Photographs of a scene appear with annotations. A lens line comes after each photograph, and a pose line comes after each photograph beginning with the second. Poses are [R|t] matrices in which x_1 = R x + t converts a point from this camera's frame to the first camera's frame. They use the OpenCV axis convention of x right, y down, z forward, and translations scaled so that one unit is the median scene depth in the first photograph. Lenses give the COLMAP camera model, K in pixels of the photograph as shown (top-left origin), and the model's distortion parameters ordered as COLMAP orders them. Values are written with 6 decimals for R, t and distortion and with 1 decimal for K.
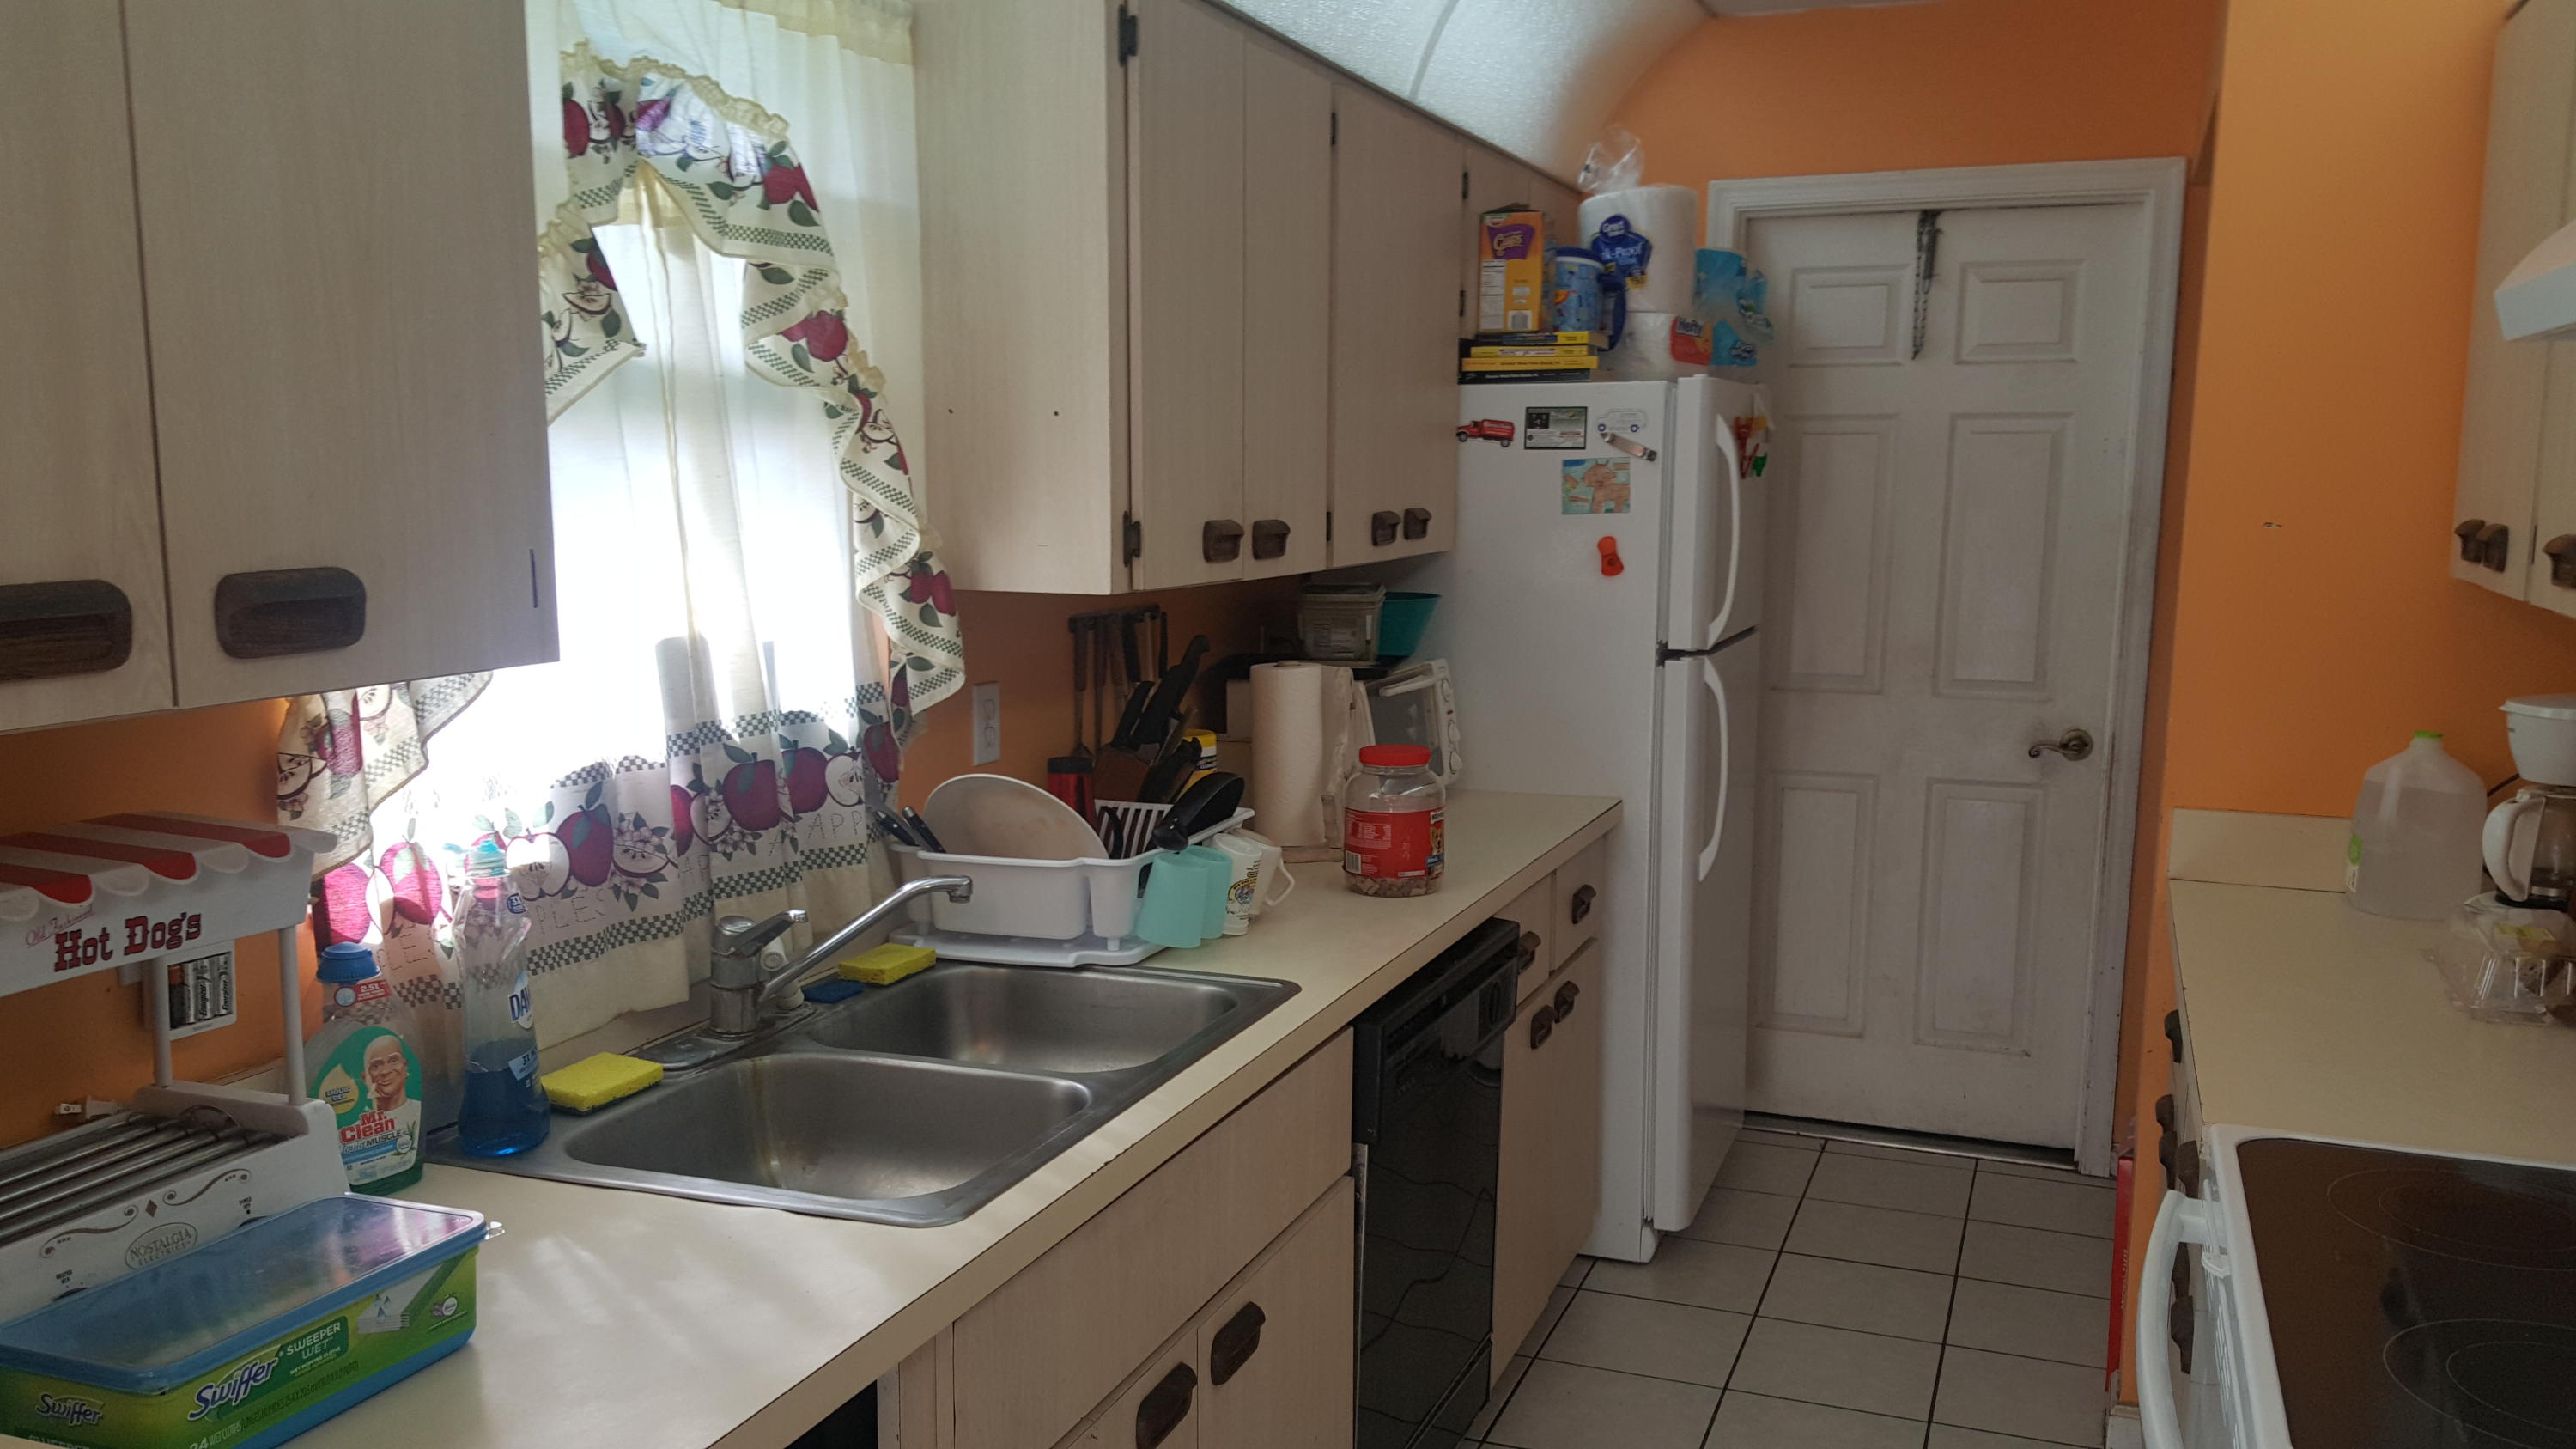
lens RADIAL K [[2060.4, 0, 1293.9], [0, 2060.4, 767.6], [0, 0, 1]] dist [0.180277, -0.303570]
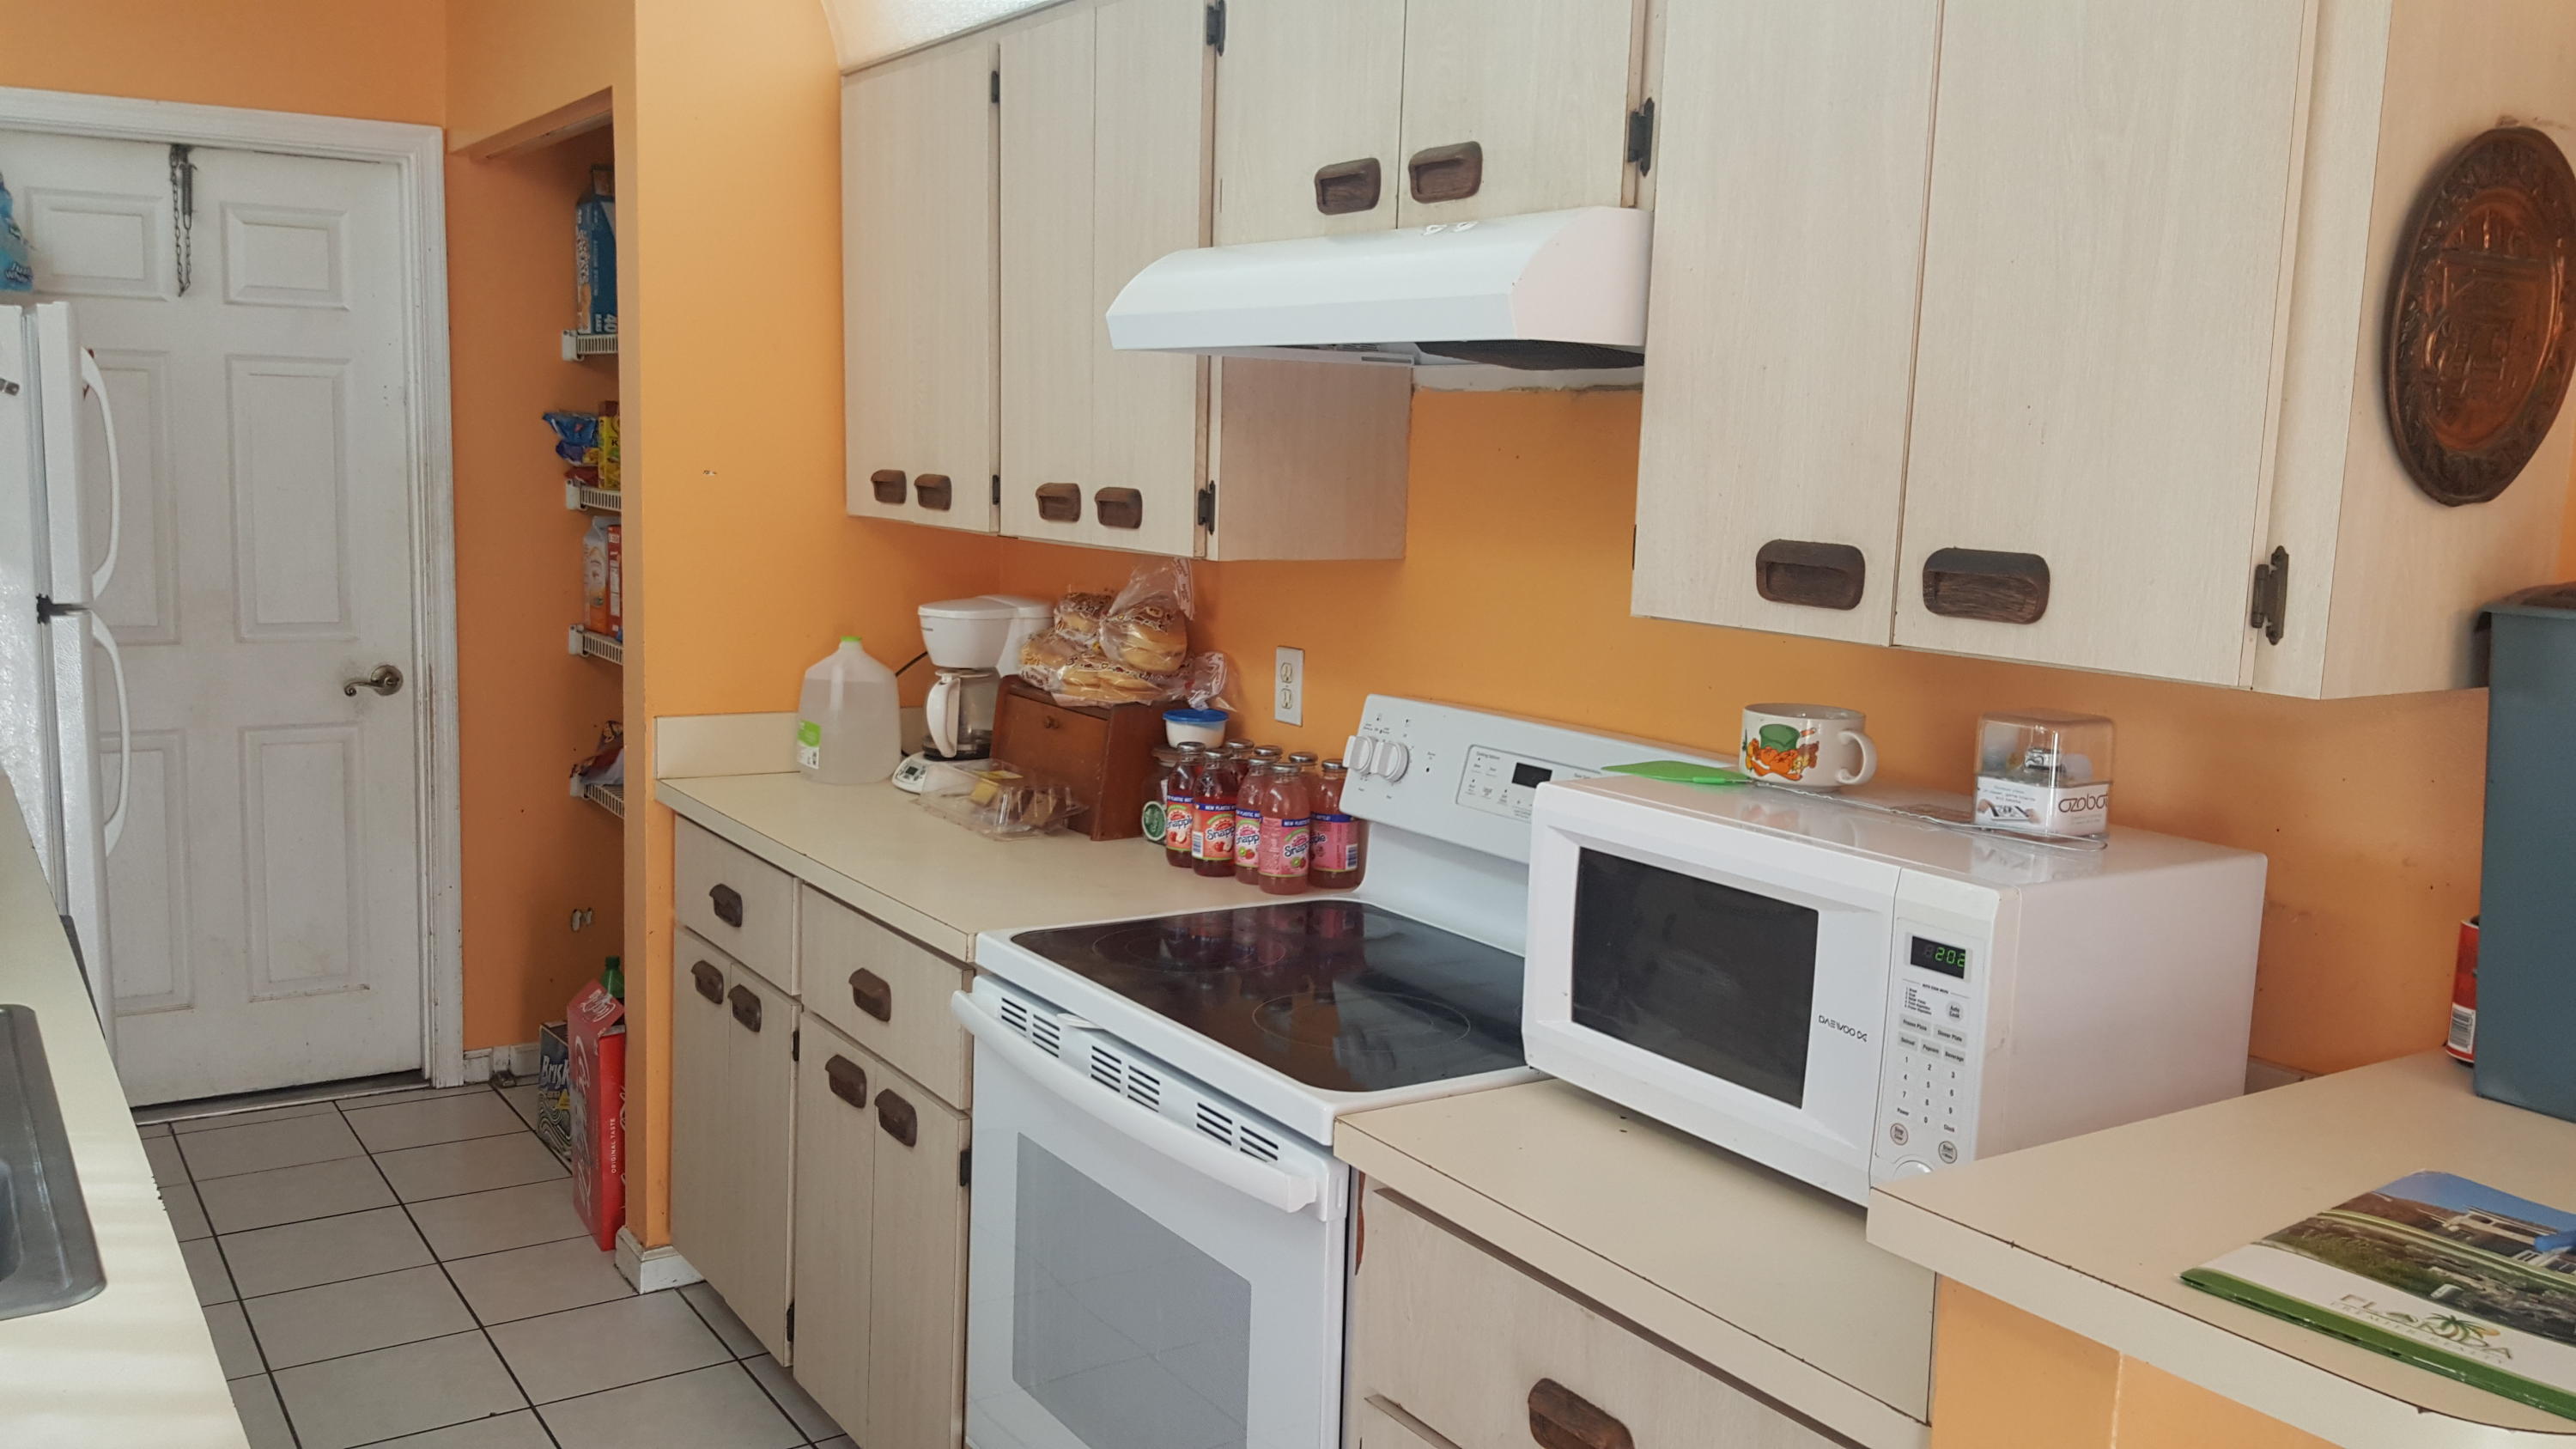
lens RADIAL K [[2152.0, 0, 1289.2], [0, 2152.0, 665.7], [0, 0, 1]] dist [-0.002169, -0.006701]
pose [[0.582155, -0.076342, 0.809486, -0.222908], [0.091162, 0.995433, 0.028317, -0.007354], [-0.807951, 0.057310, 0.586456, 0.020352]]
